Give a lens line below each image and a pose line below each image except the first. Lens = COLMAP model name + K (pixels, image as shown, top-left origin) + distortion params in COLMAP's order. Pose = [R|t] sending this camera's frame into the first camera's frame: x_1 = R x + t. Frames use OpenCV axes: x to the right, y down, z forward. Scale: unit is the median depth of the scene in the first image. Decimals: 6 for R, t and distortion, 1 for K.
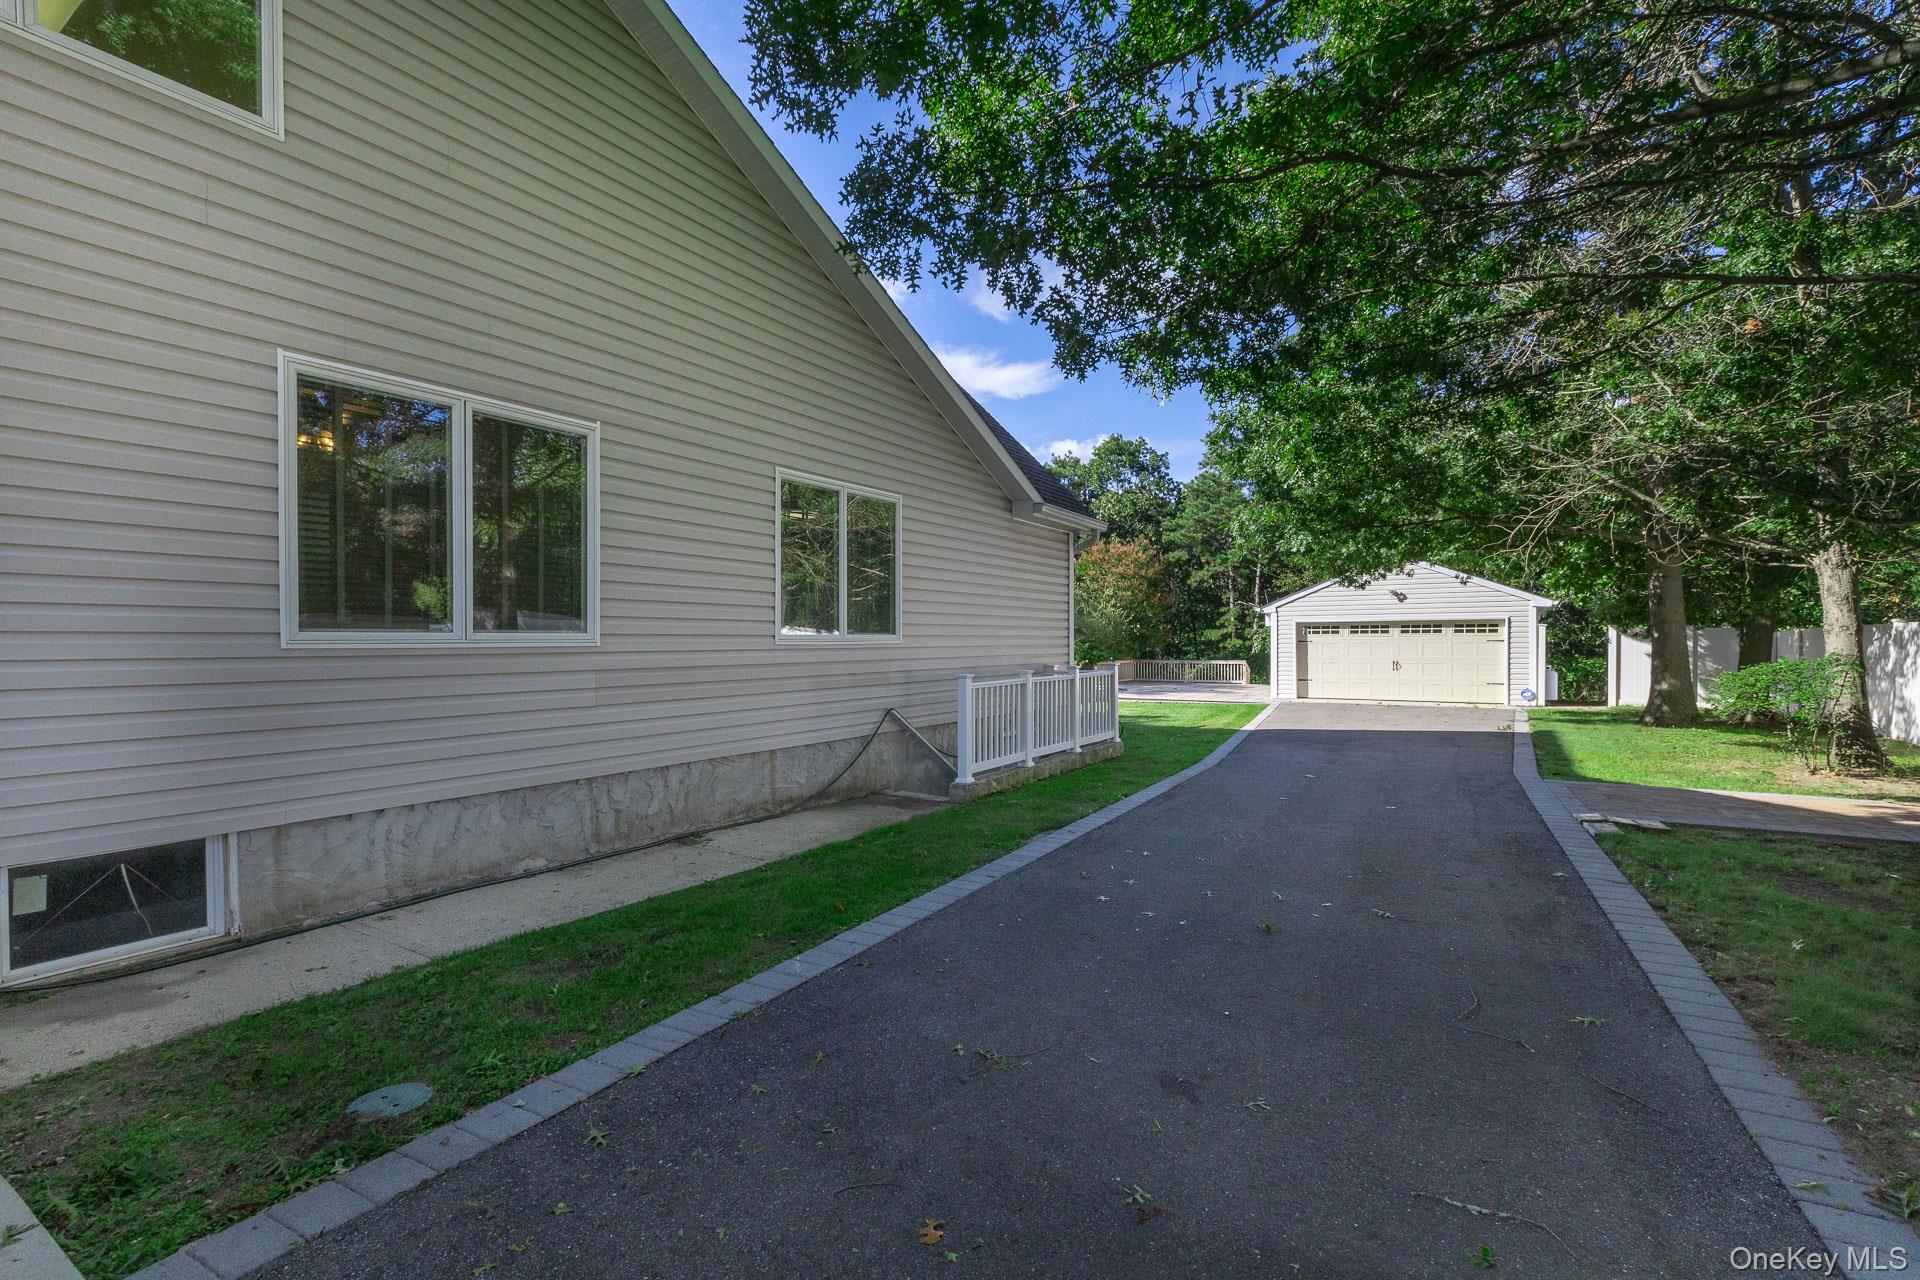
lens RADIAL K [[872.5, 0, 960.9], [0, 872.5, 640.2], [0, 0, 1]] dist [-0.000452, 0.000007]
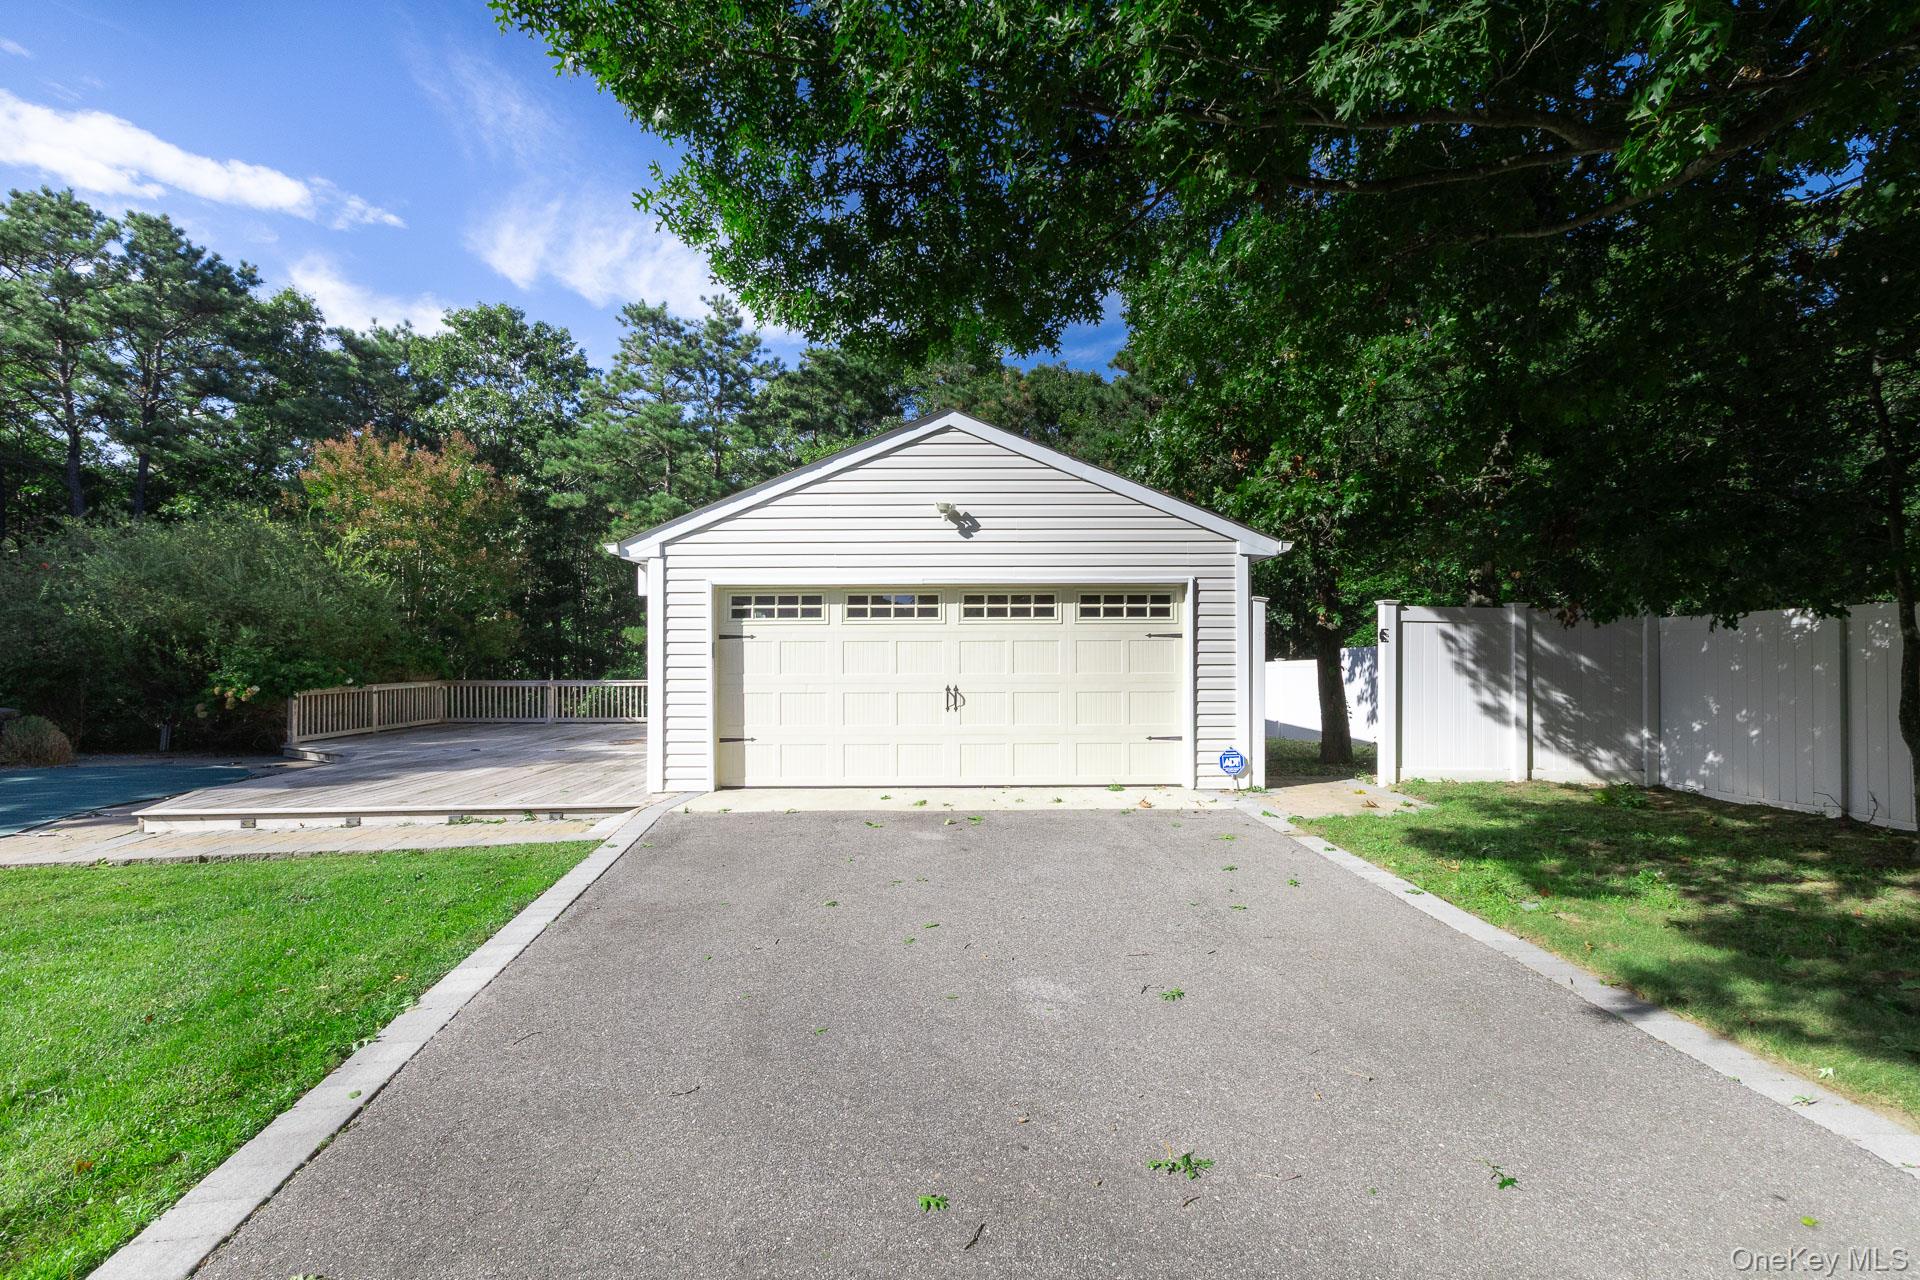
lens RADIAL K [[872.5, 0, 961.3], [0, 872.5, 648.1], [0, 0, 1]] dist [-0.000452, 0.000007]
pose [[0.849653, 0.005666, 0.527311, 0.290618], [-0.001512, 0.999964, -0.008307, 0.009705], [-0.527340, 0.006261, 0.849631, 0.656283]]
